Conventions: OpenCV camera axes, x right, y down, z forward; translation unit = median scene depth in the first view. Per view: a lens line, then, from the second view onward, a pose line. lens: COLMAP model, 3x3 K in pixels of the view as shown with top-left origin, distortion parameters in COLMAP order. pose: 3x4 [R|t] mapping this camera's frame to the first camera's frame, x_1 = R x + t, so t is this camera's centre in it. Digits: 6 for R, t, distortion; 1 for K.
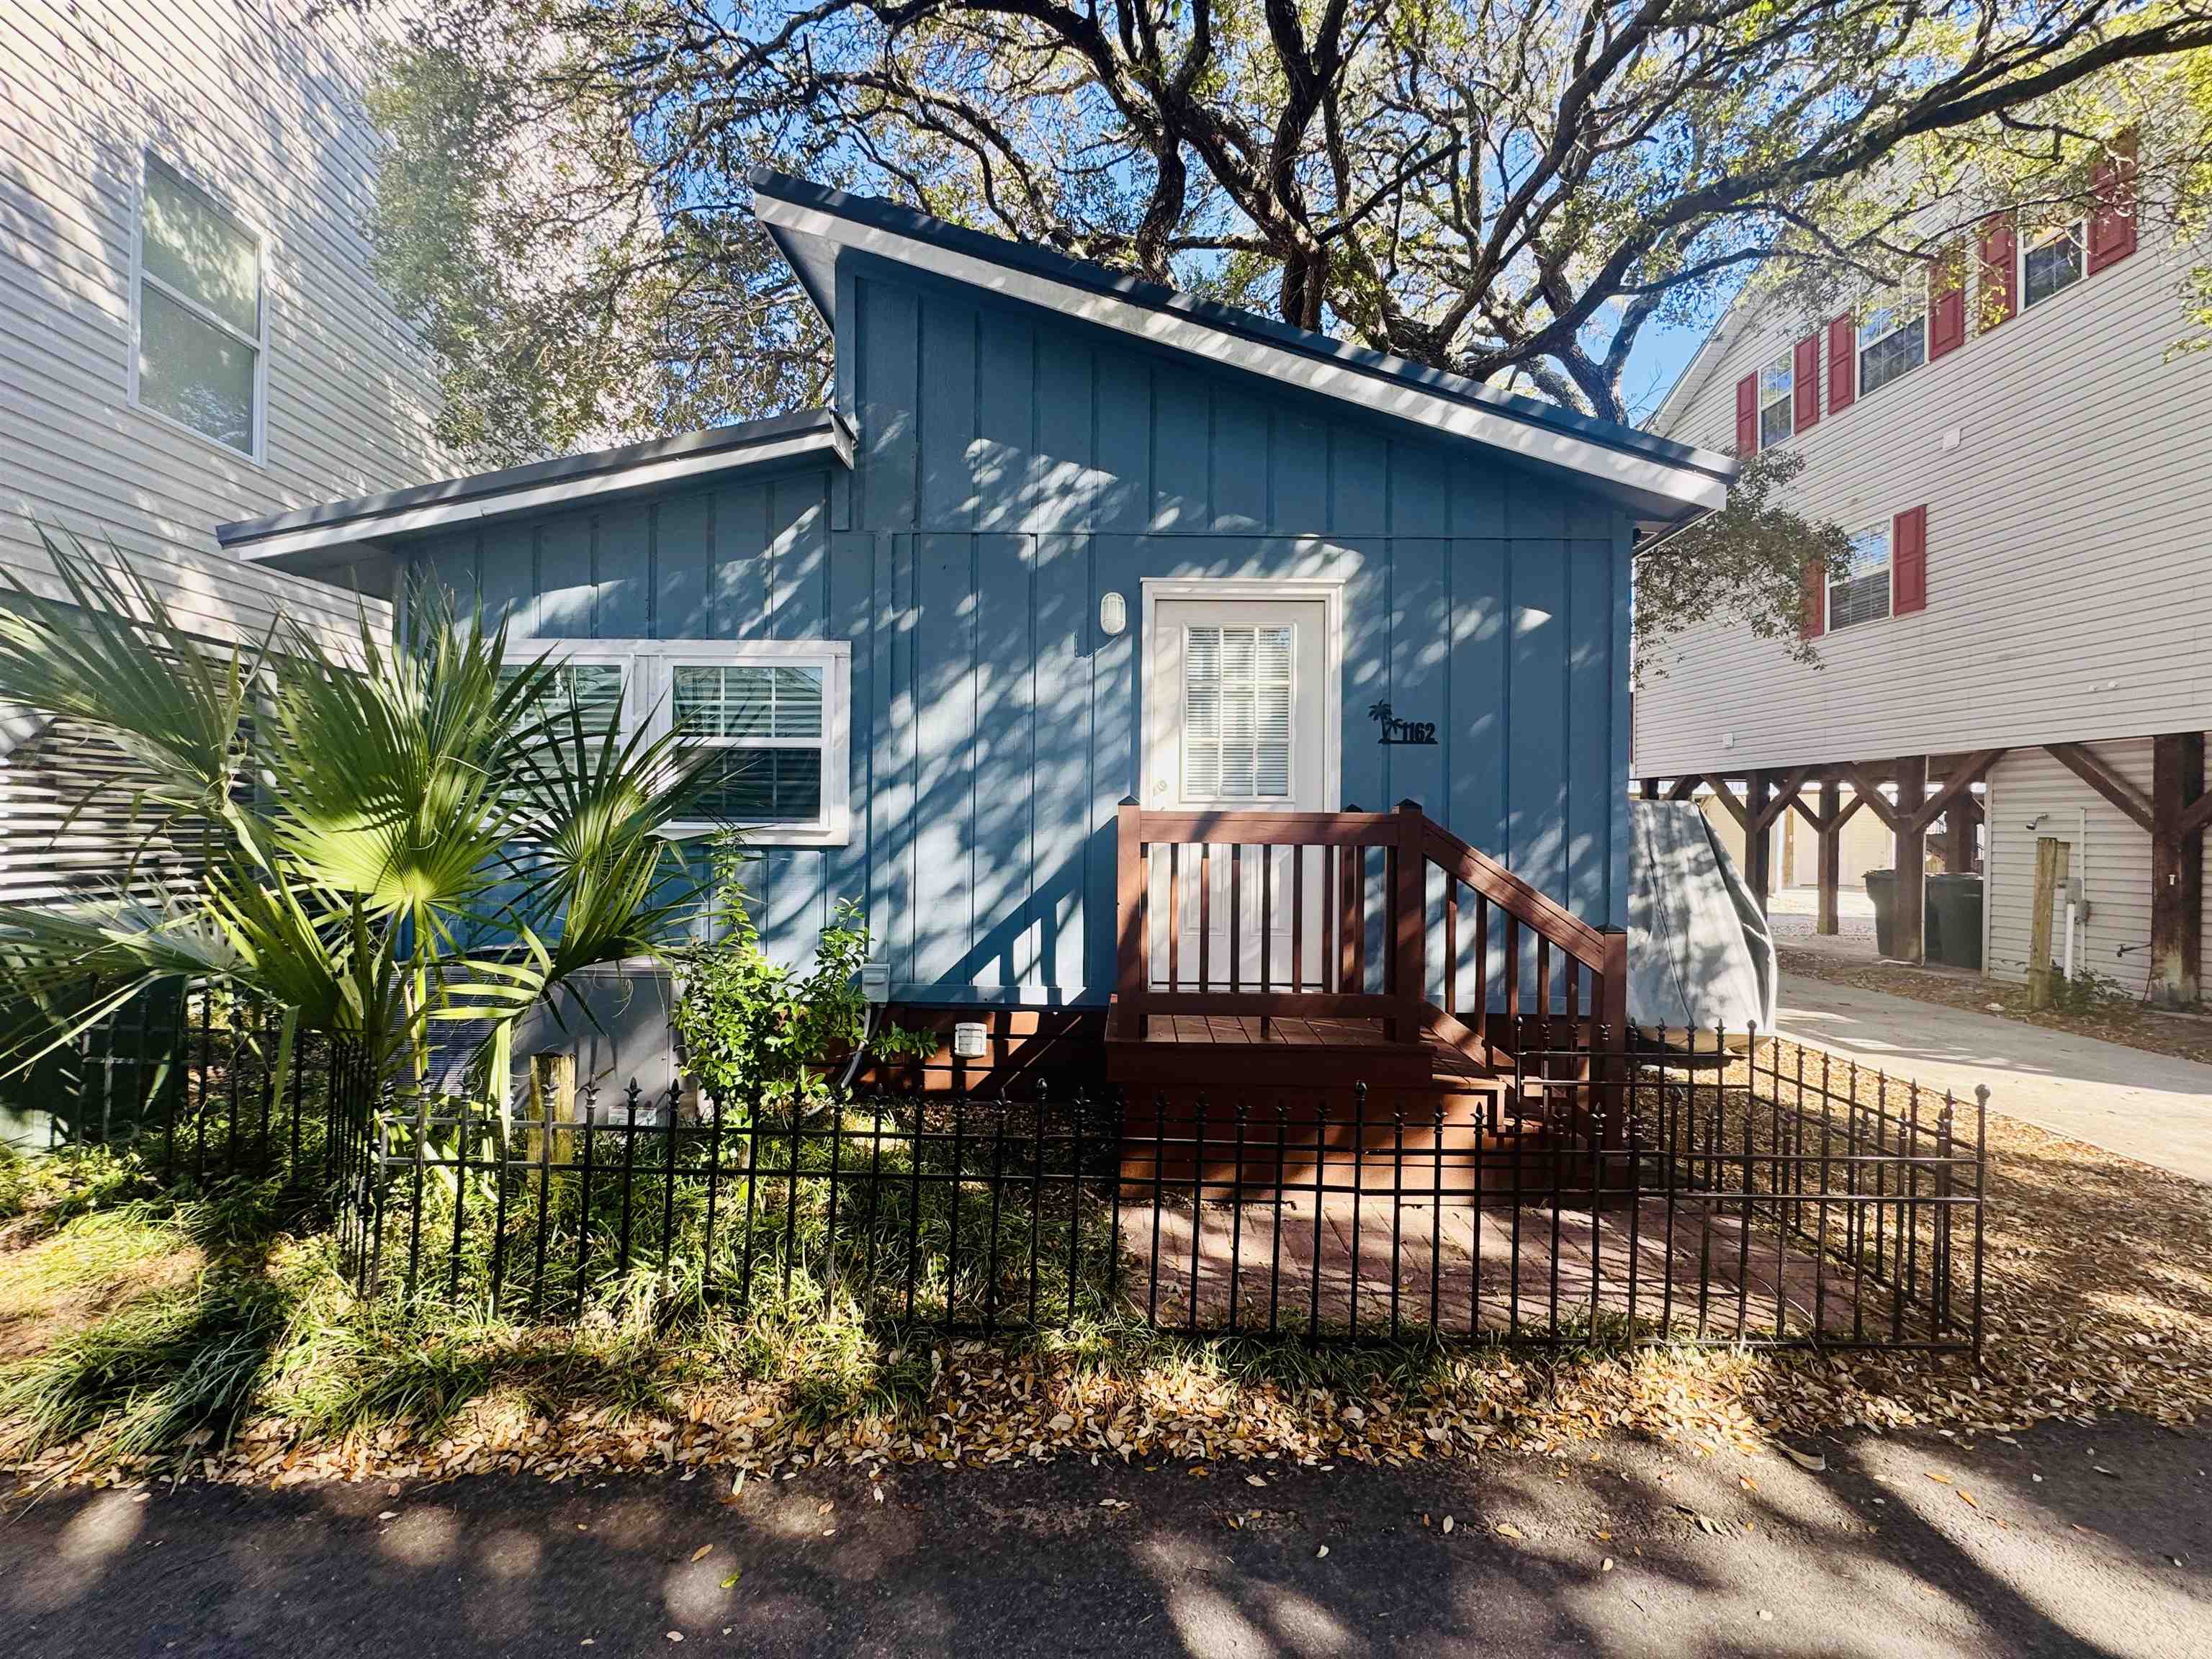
lens RADIAL K [[847.9, 0, 1106.0], [0, 847.9, 829.5], [0, 0, 1]] dist [-0.001045, -0.000115]
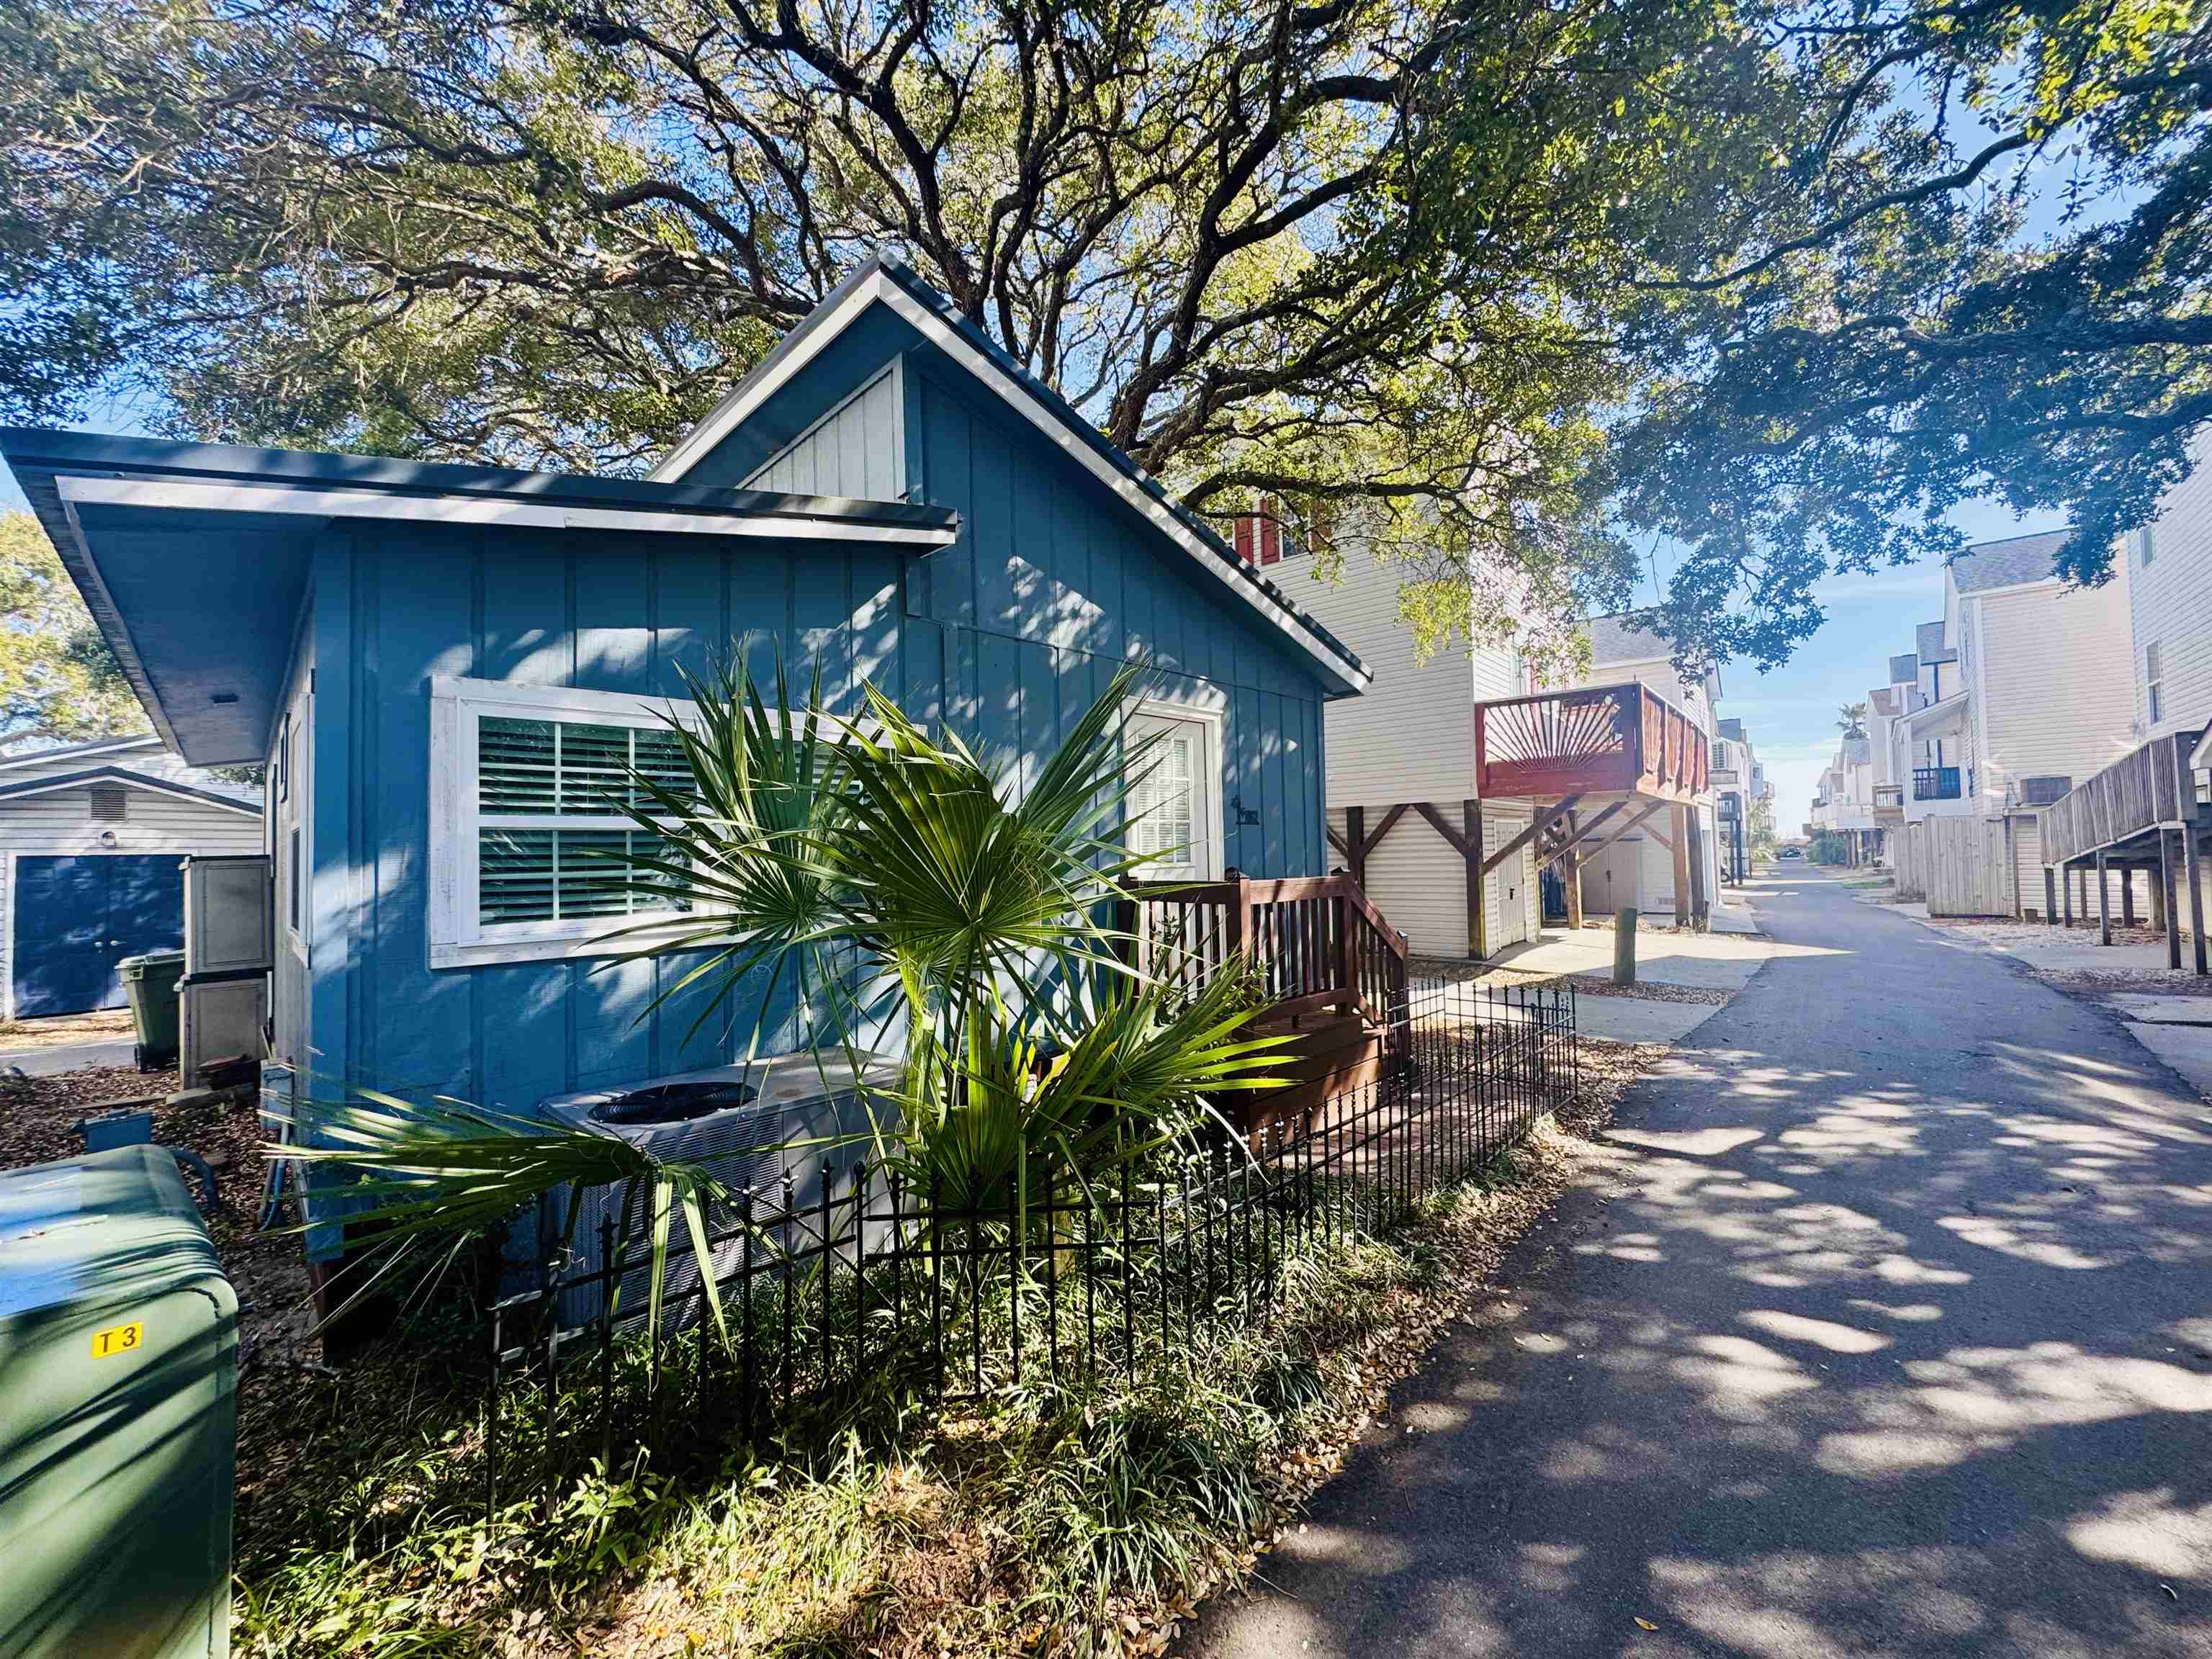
lens RADIAL K [[859.7, 0, 1106.0], [0, 859.7, 829.5], [0, 0, 1]] dist [-0.001420, -0.000271]
pose [[0.696876, -0.006569, 0.717161, -0.896197], [0.036056, 0.999014, -0.025885, -0.061942], [-0.716284, 0.043897, 0.696427, 0.131986]]
